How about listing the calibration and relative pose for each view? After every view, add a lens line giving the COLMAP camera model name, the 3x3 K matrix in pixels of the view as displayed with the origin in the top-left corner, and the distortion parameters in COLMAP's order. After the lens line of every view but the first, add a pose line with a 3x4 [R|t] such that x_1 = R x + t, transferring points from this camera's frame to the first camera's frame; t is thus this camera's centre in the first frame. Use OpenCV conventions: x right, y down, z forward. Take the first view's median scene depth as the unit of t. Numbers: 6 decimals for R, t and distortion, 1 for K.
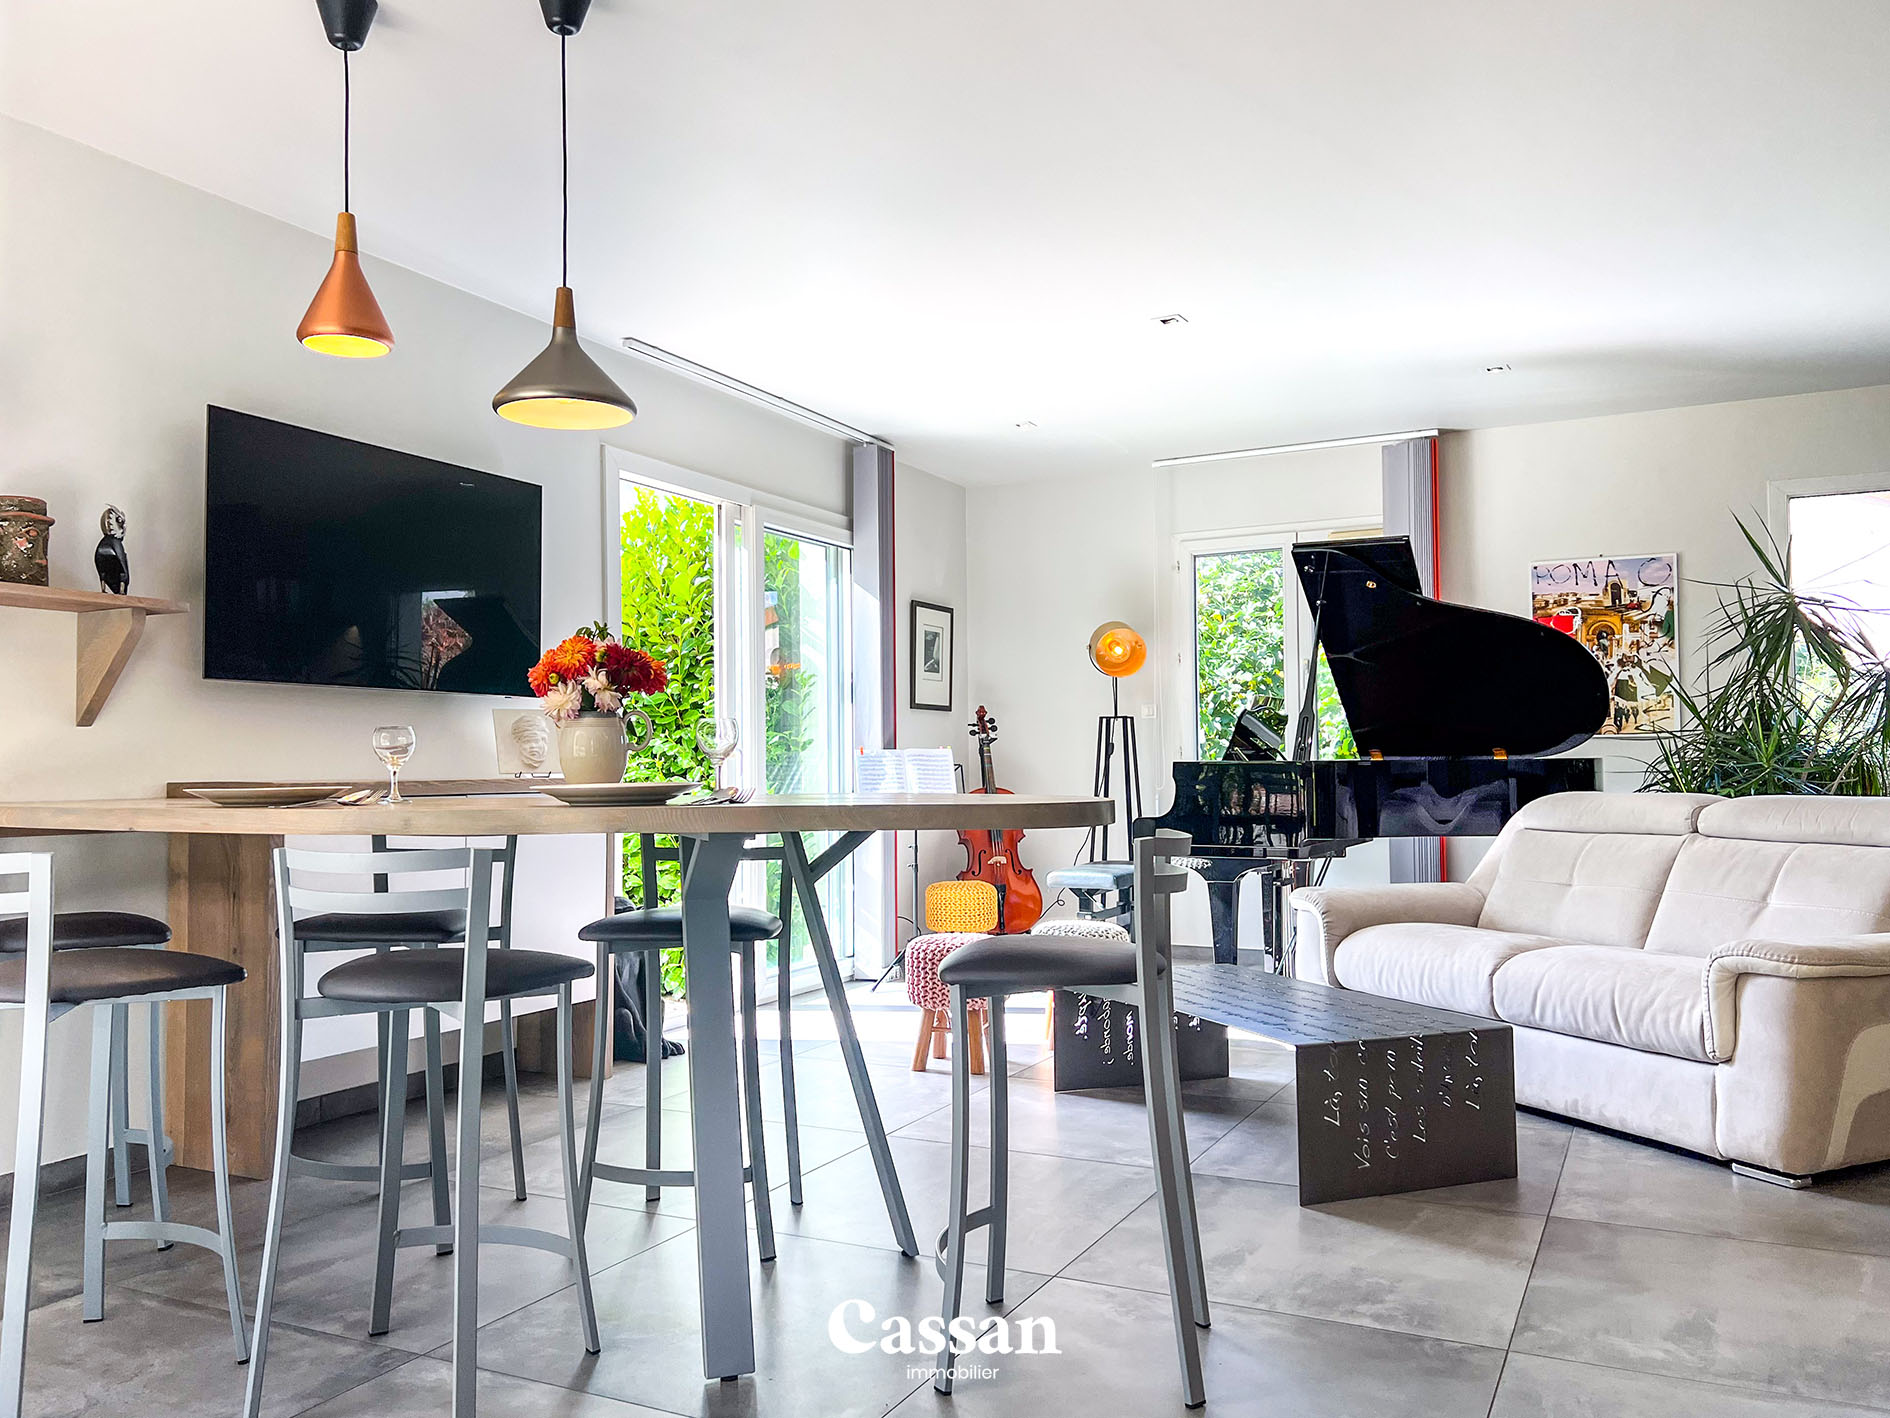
lens RADIAL K [[1485.1, 0, 945.0], [0, 1485.1, 709.0], [0, 0, 1]] dist [0.044722, -0.042719]
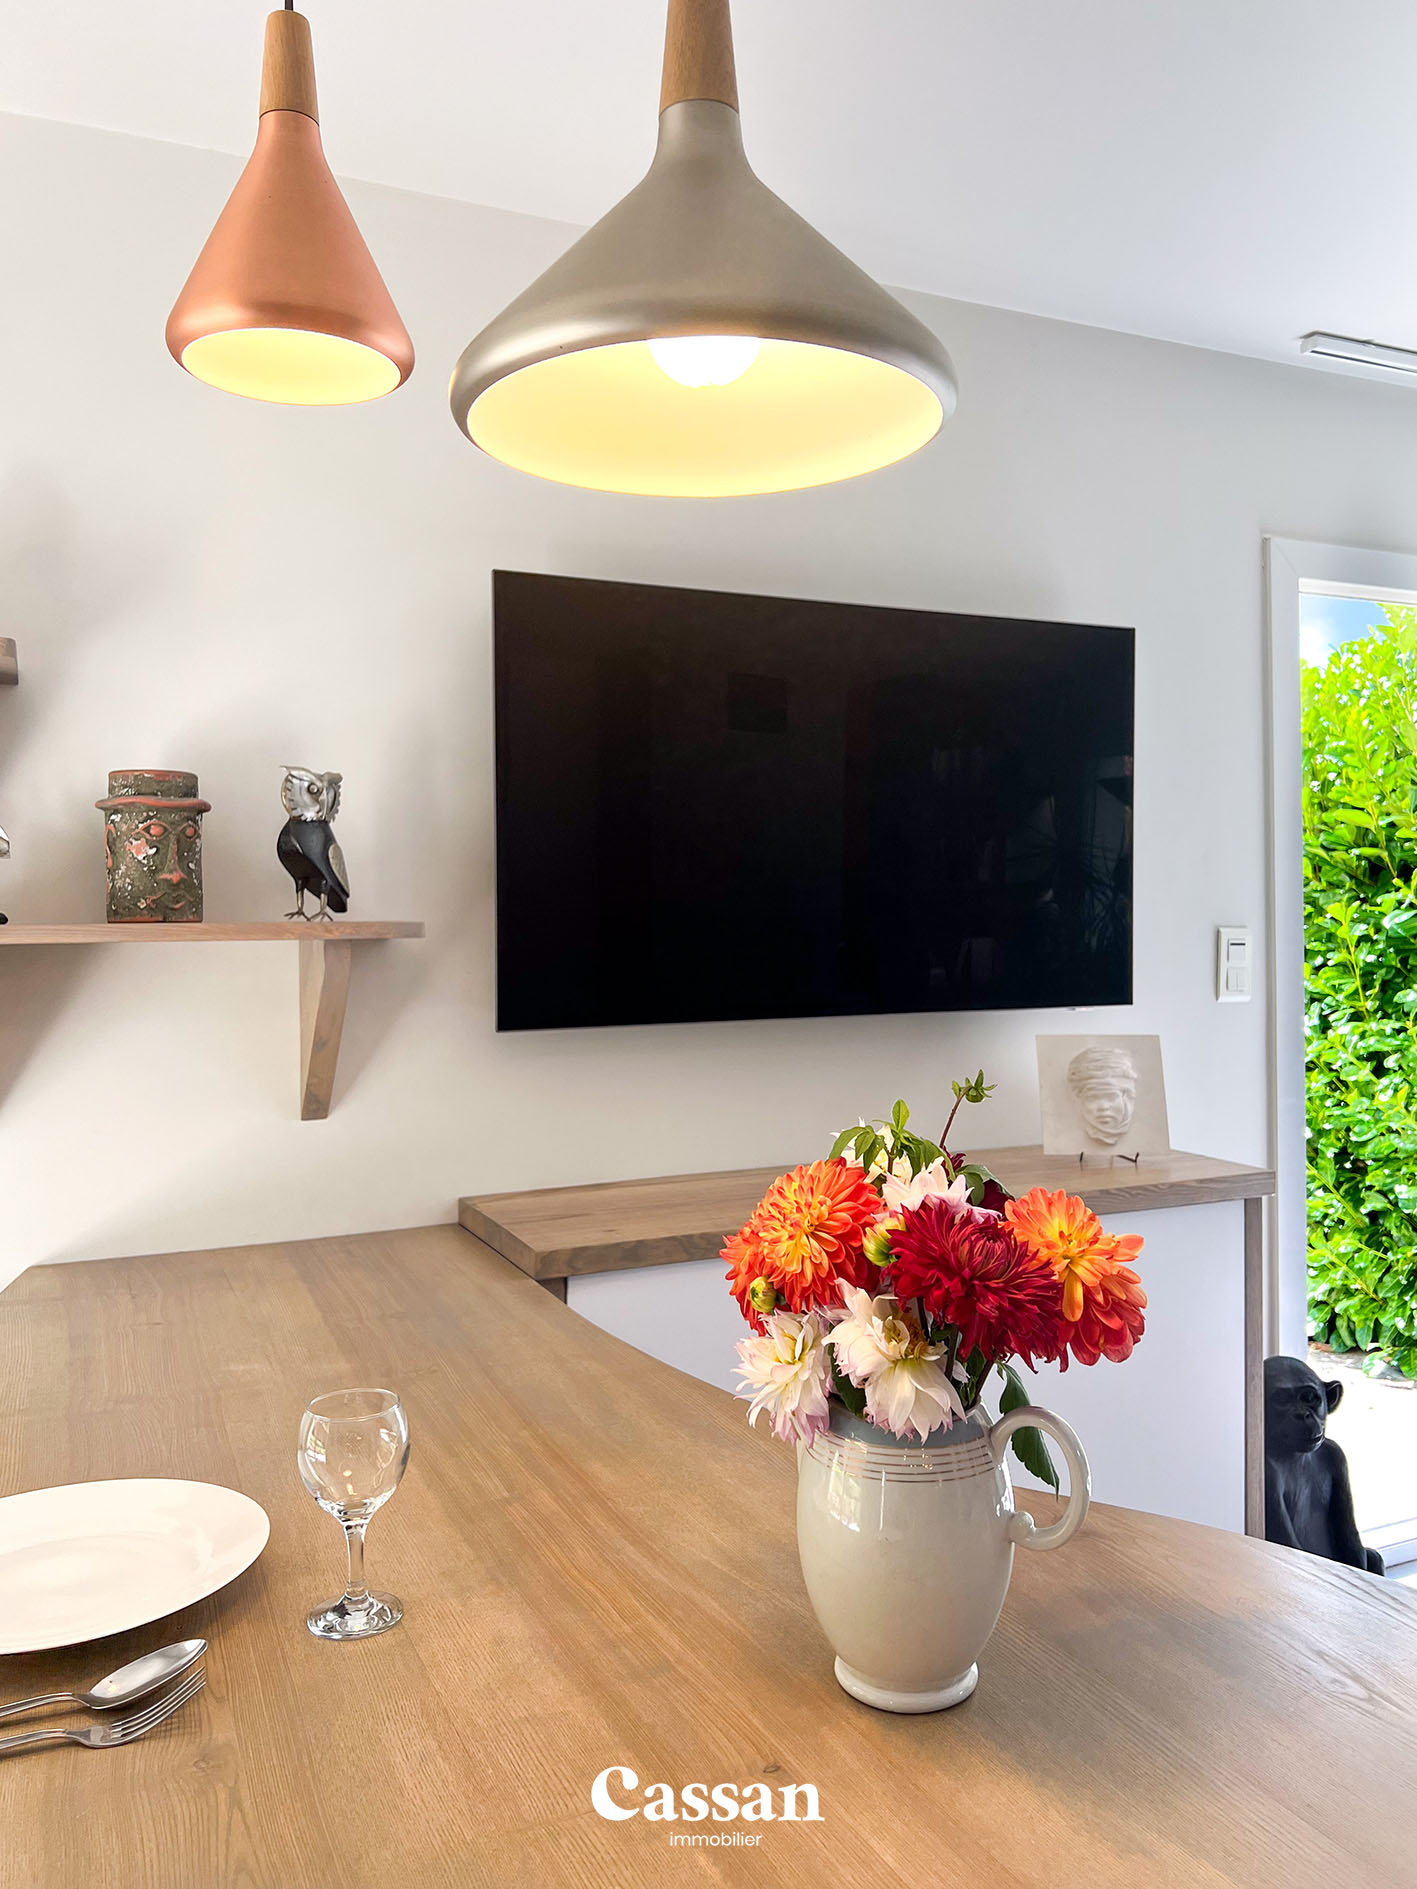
lens RADIAL K [[1484.3, 0, 700.7], [0, 1484.3, 911.7], [0, 0, 1]] dist [0.044722, -0.042719]
pose [[0.780997, 0.005281, -0.624513, -0.062253], [0.025443, 0.998865, 0.040264, -0.095552], [0.624016, -0.047336, 0.779976, 0.621804]]
